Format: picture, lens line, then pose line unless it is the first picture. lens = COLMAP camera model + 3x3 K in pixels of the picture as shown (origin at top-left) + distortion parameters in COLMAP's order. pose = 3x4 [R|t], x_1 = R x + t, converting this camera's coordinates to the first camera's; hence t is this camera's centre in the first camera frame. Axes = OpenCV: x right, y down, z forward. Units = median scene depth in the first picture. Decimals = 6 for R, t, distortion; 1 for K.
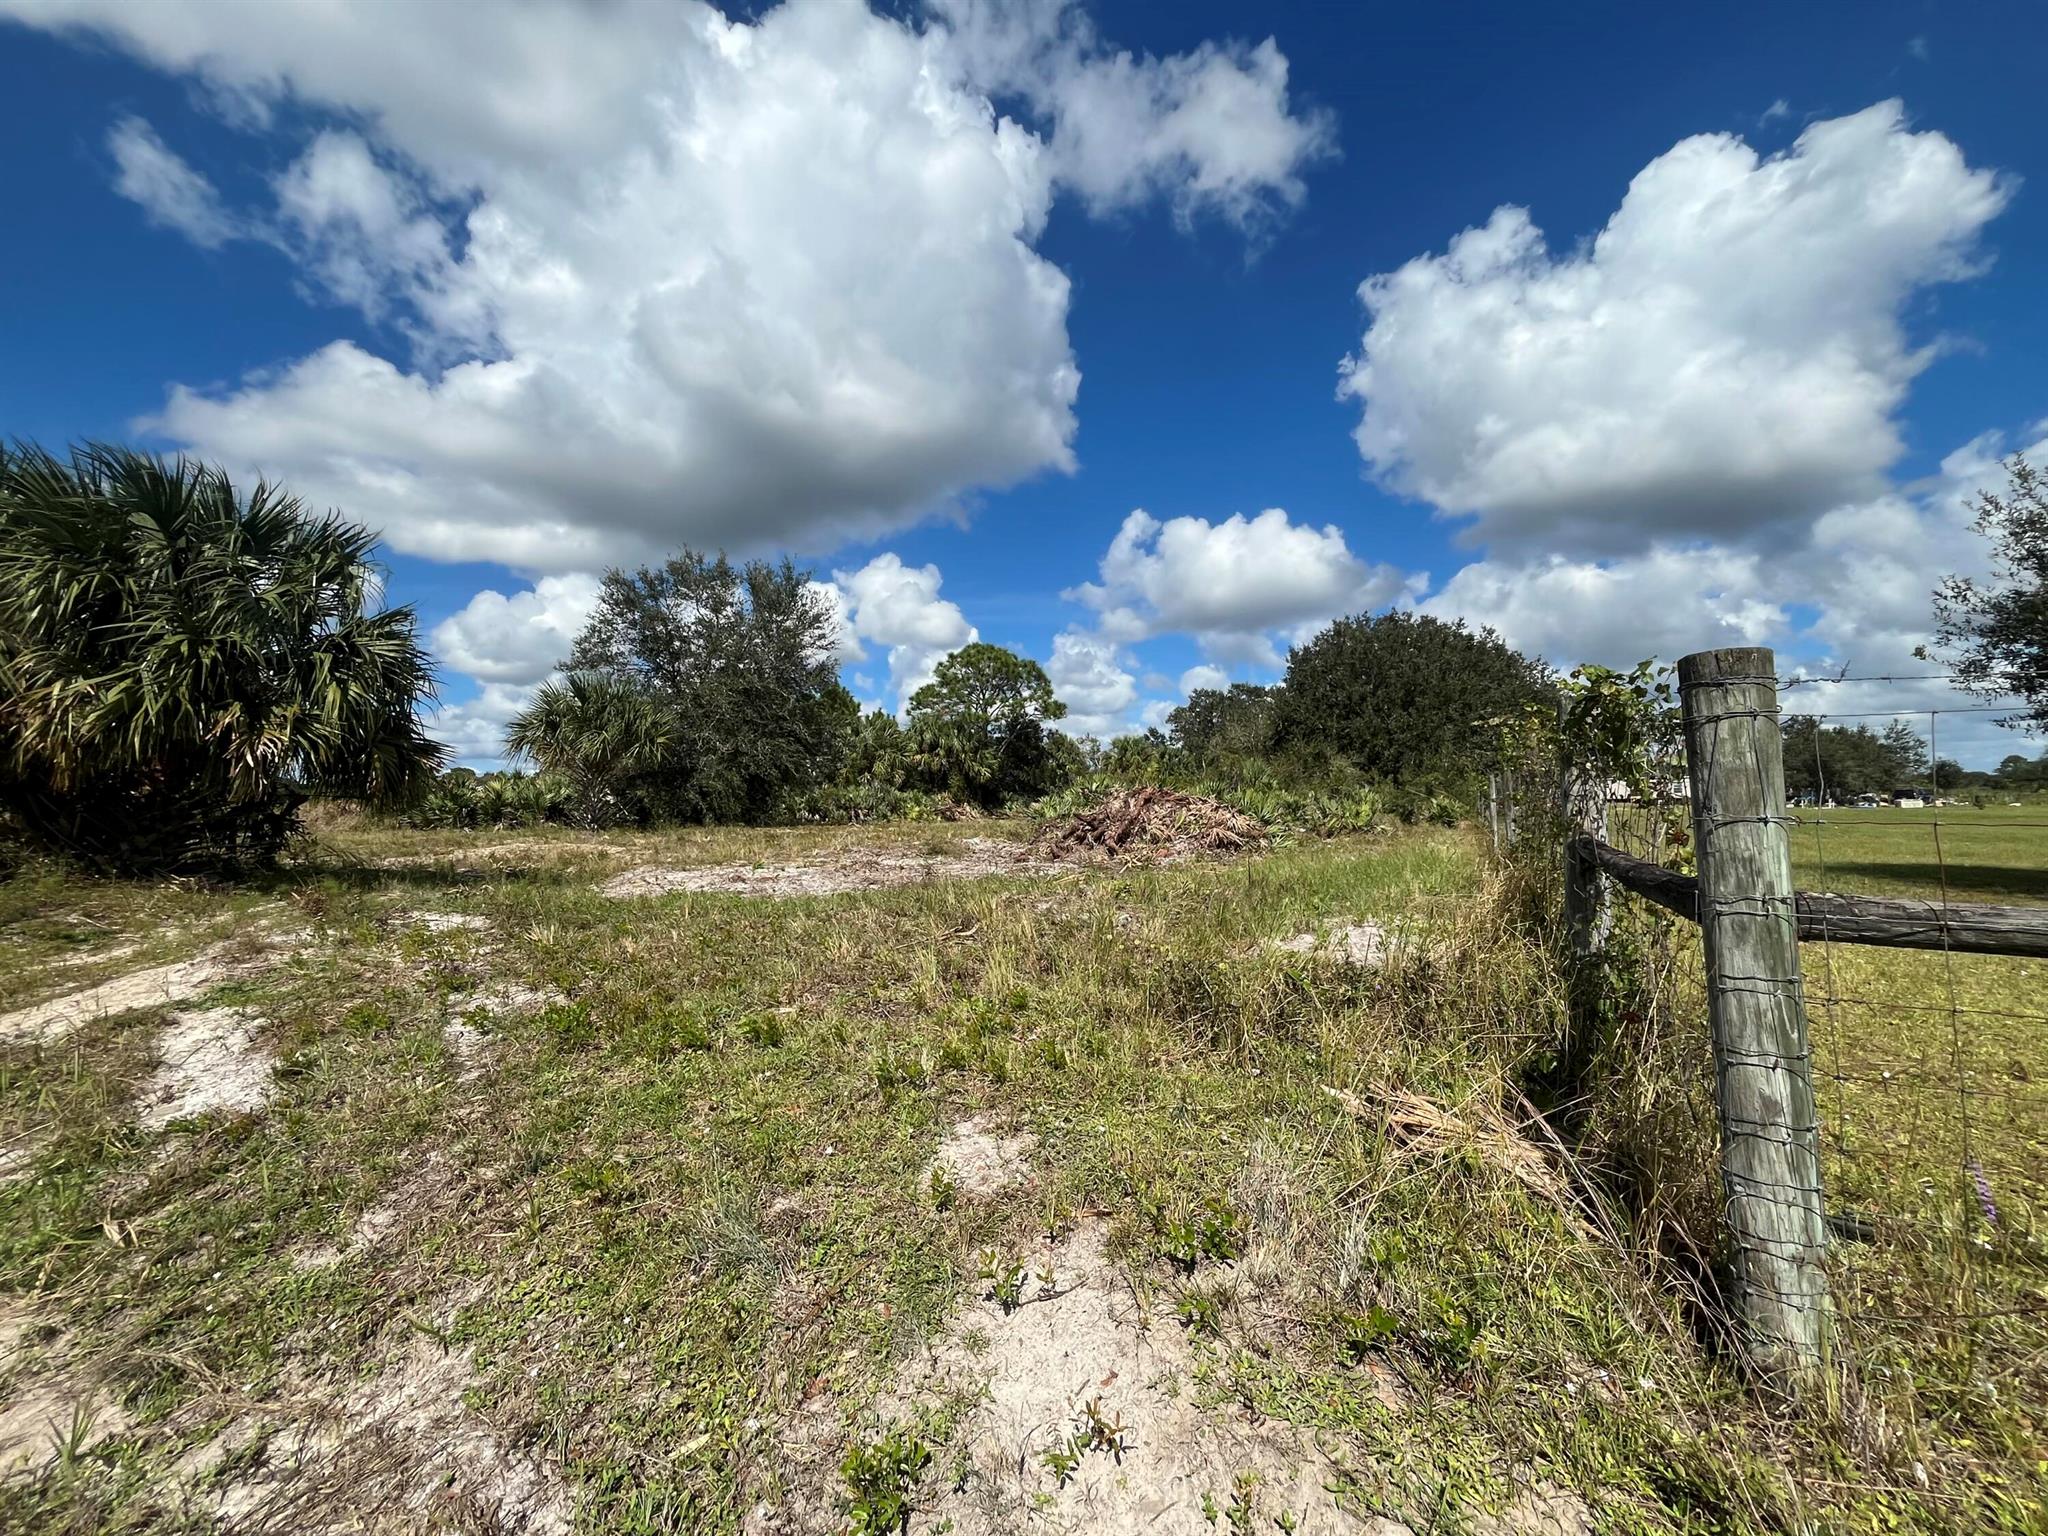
lens RADIAL K [[821.9, 0, 1021.1], [0, 821.9, 761.2], [0, 0, 1]] dist [-0.006633, 0.000381]
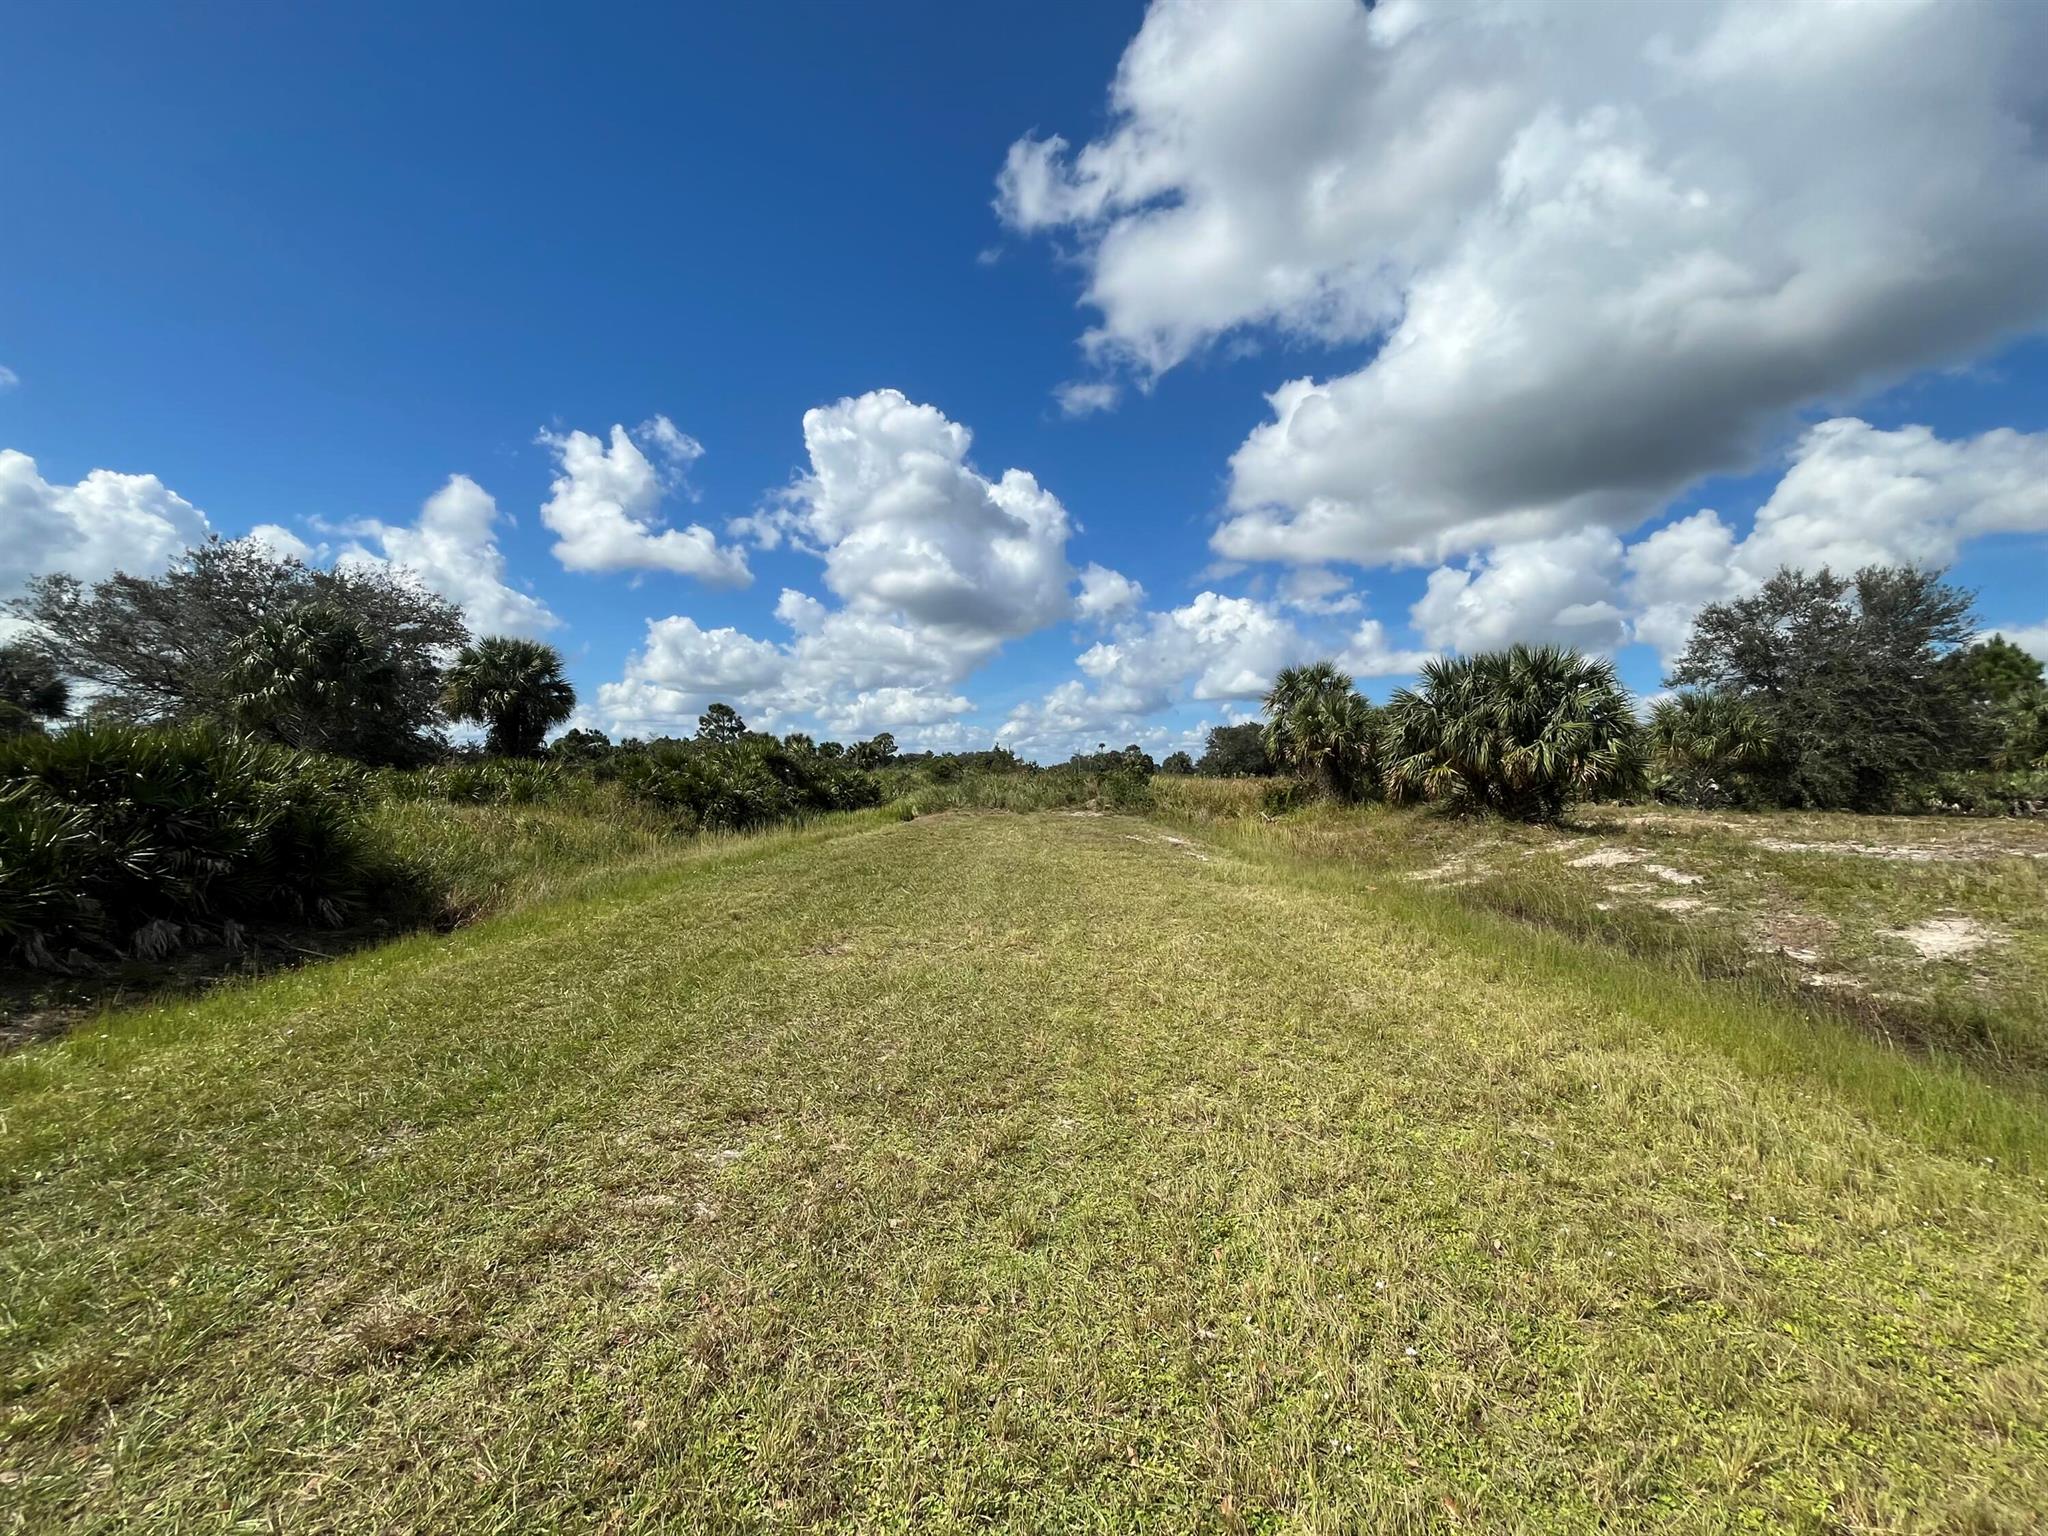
lens RADIAL K [[821.9, 0, 1021.1], [0, 821.9, 761.2], [0, 0, 1]] dist [-0.006633, 0.000381]
pose [[0.444397, 0.005371, -0.895814, 0.153132], [0.029237, 0.999362, 0.020496, -0.047127], [0.895353, -0.035299, 0.443957, -0.501587]]
